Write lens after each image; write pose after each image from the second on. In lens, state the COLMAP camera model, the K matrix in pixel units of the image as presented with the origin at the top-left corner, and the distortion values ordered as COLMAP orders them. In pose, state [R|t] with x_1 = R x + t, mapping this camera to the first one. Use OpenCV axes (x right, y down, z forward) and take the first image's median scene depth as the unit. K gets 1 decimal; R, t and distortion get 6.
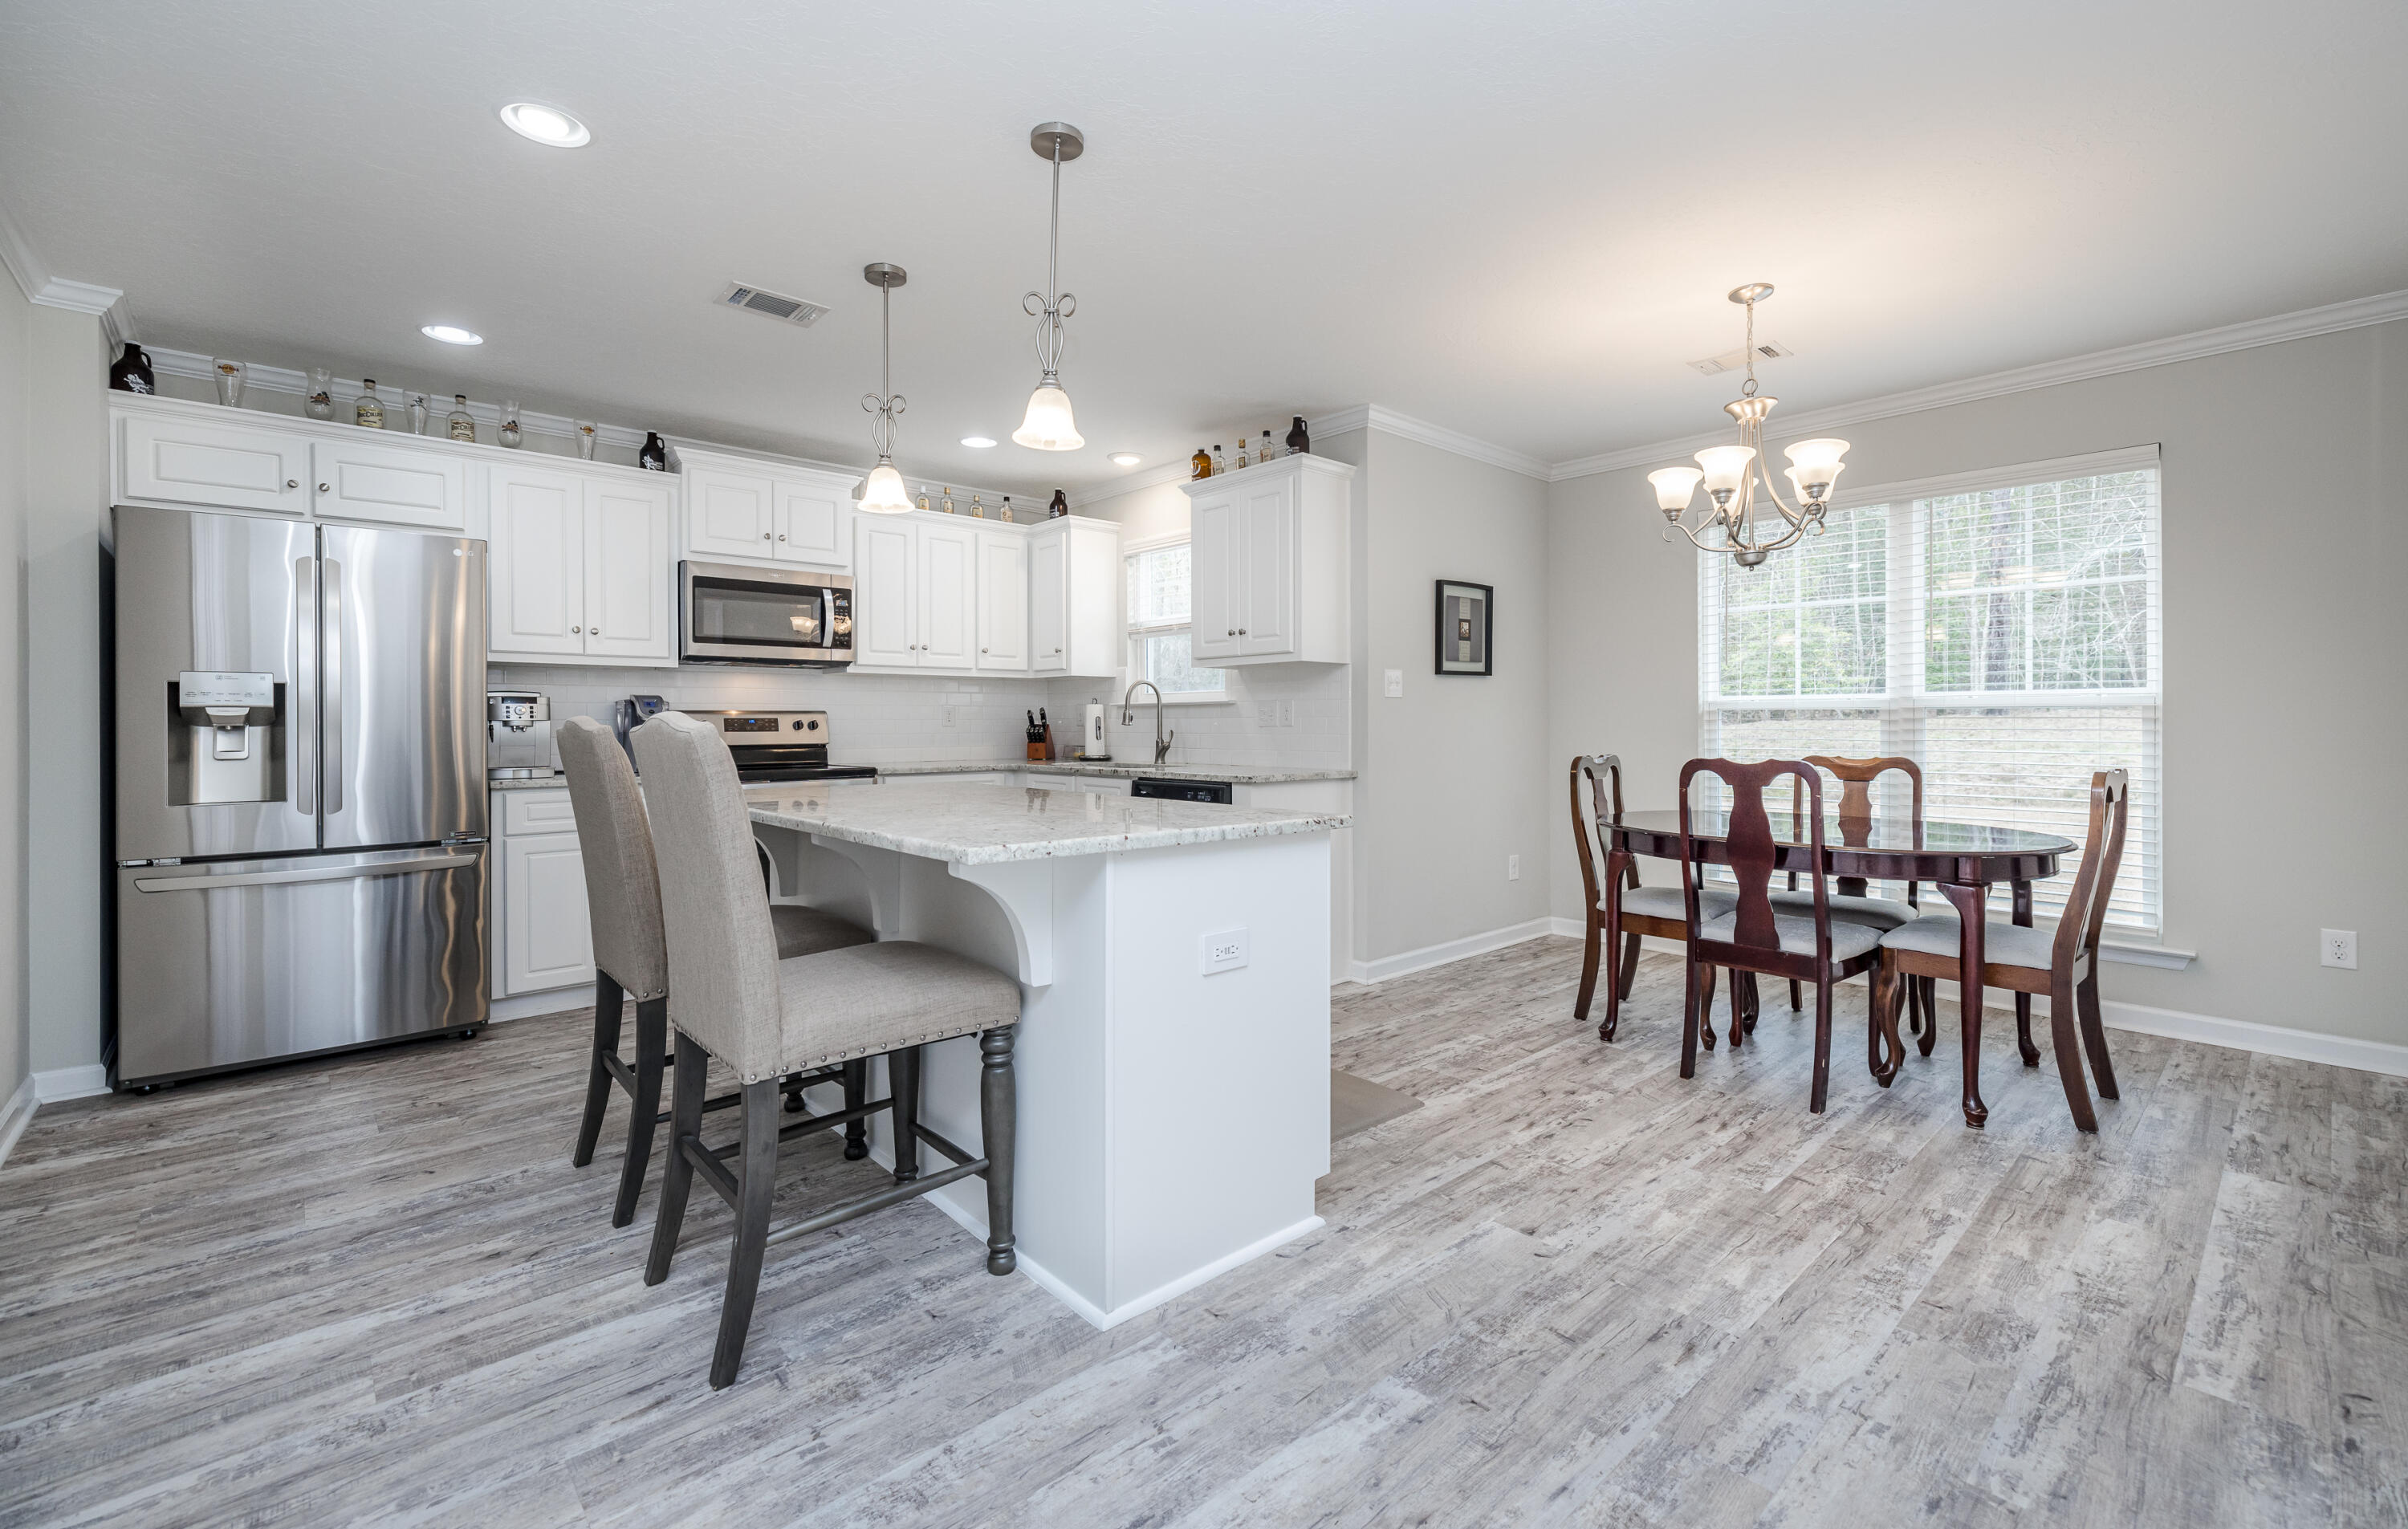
lens RADIAL K [[1023.6, 0, 1197.5], [0, 1023.6, 716.1], [0, 0, 1]] dist [-0.003059, -0.000111]
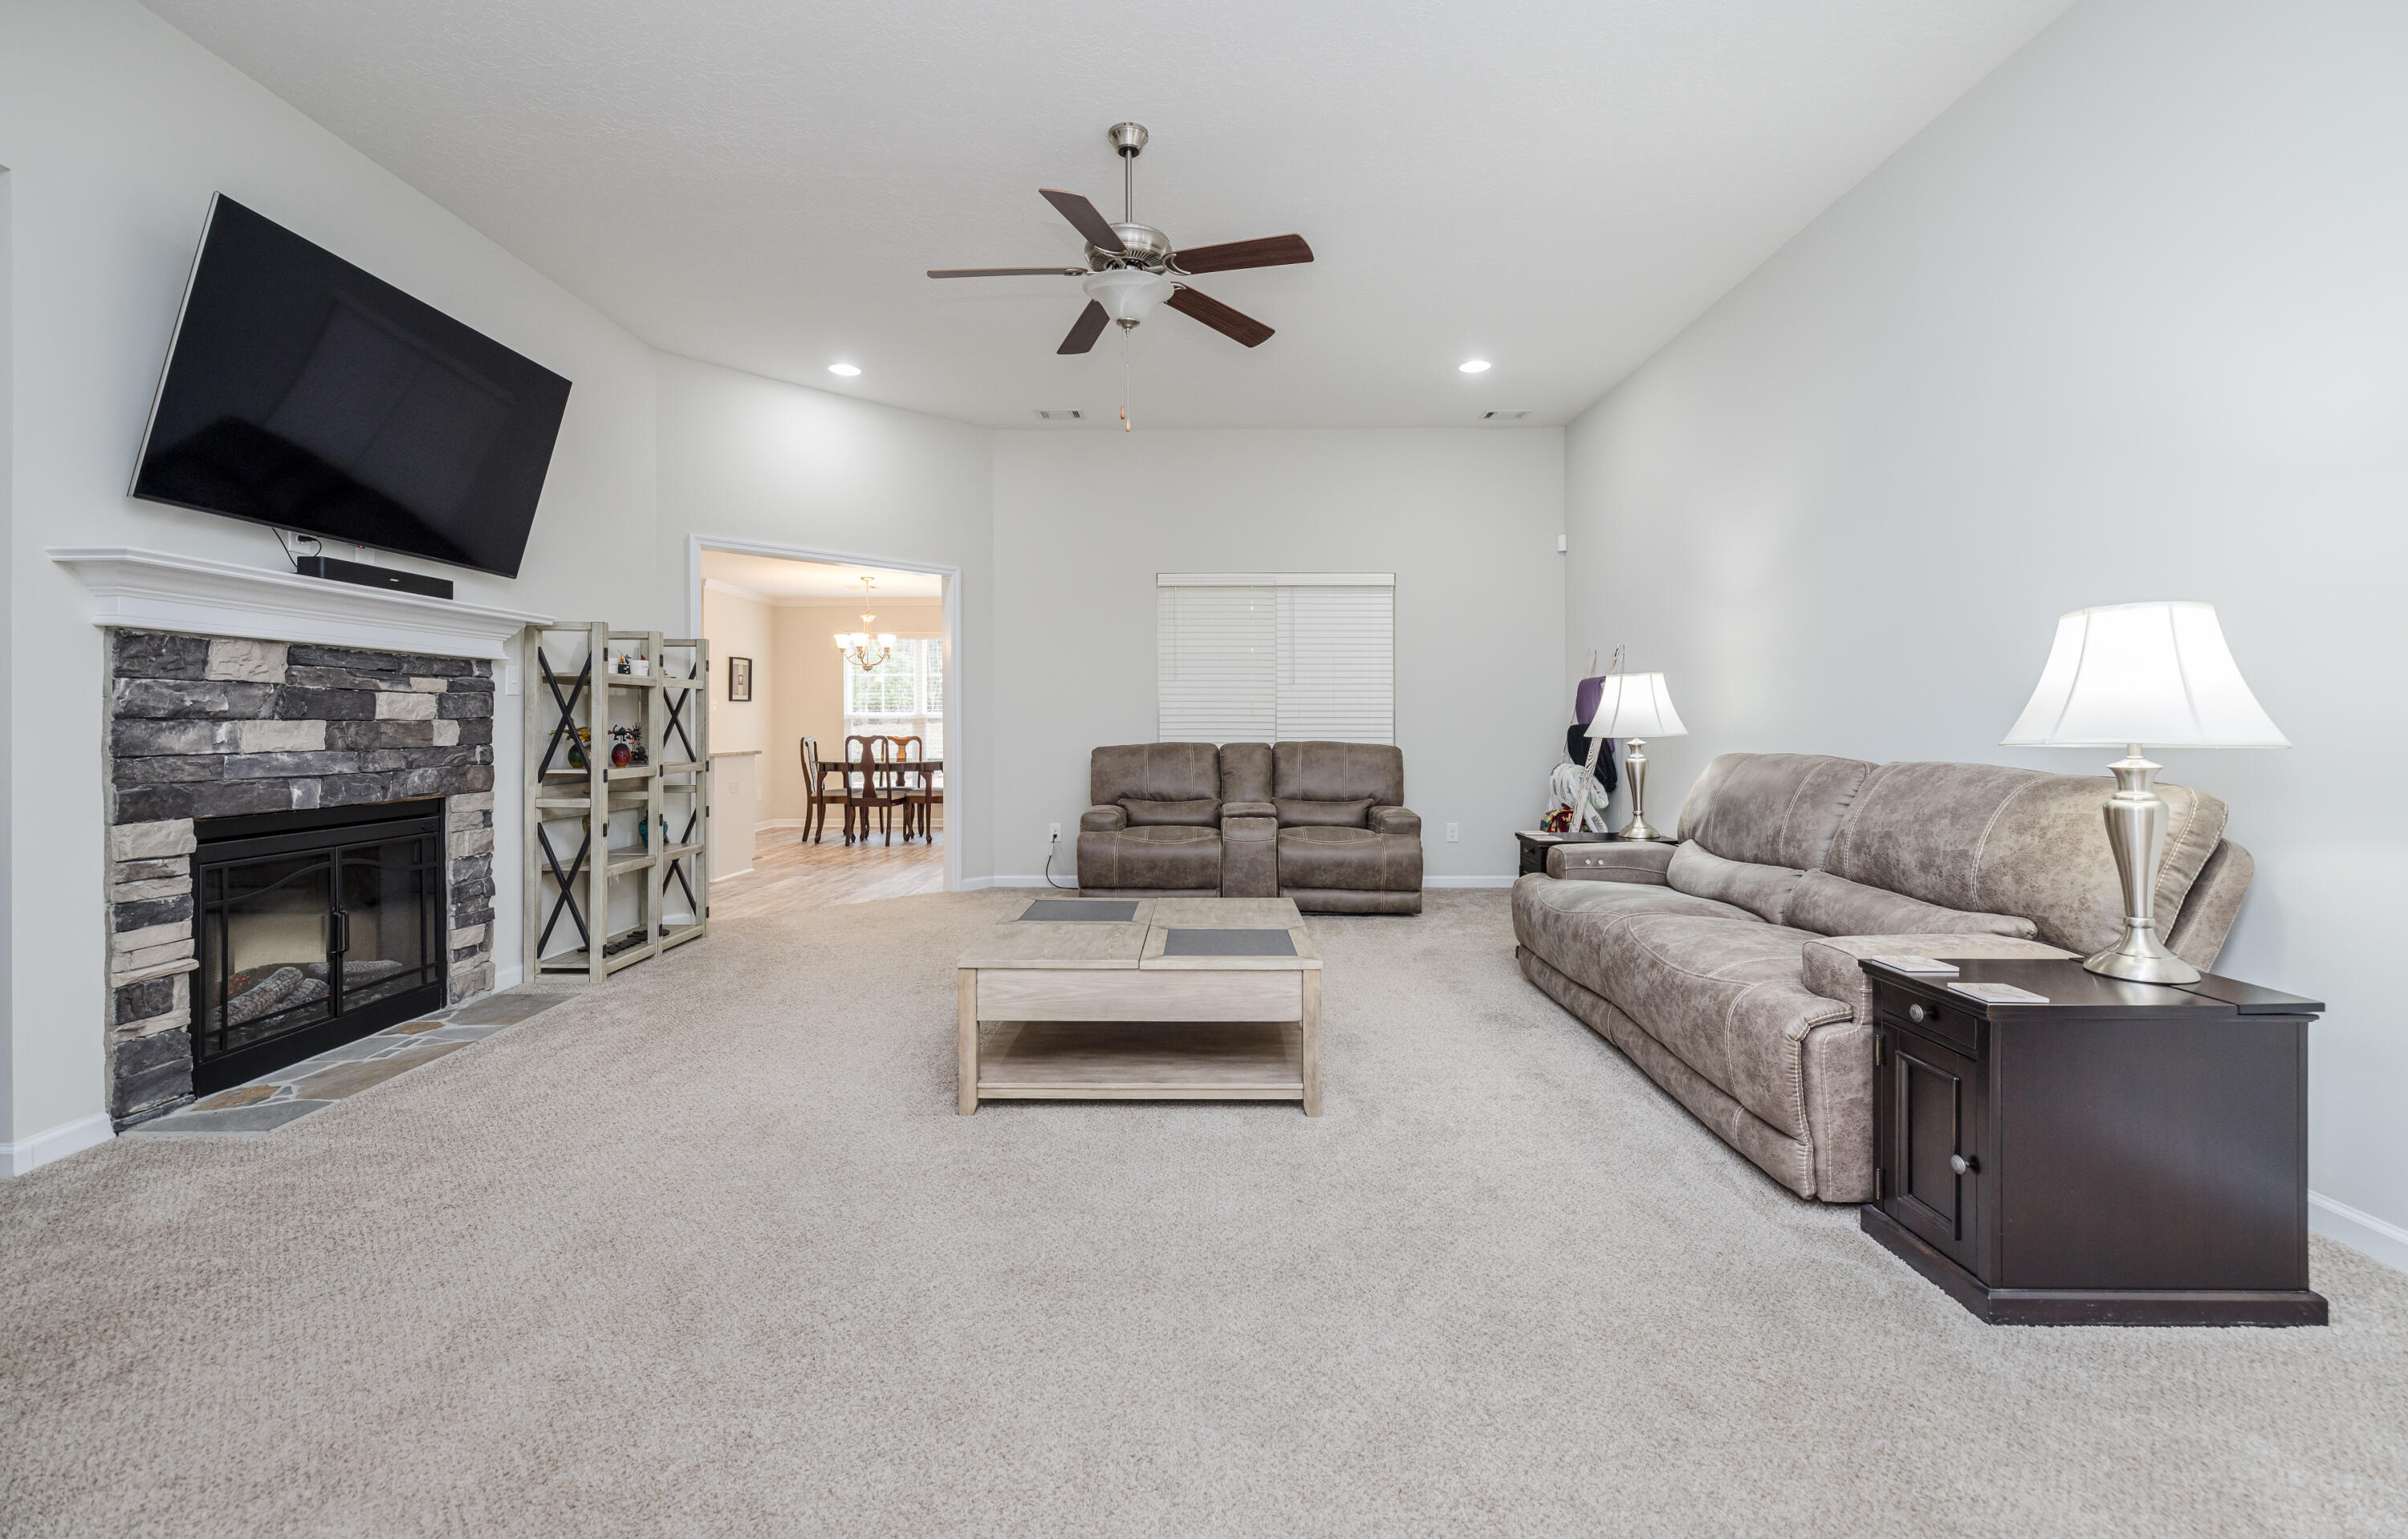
lens RADIAL K [[989.5, 0, 1184.0], [0, 989.5, 716.1], [0, 0, 1]] dist [-0.000654, 0.000024]
pose [[0.677762, 0.004629, 0.735267, -0.872658], [-0.002869, 0.999989, -0.003651, -0.004996], [-0.735276, 0.000365, 0.677768, -1.491275]]
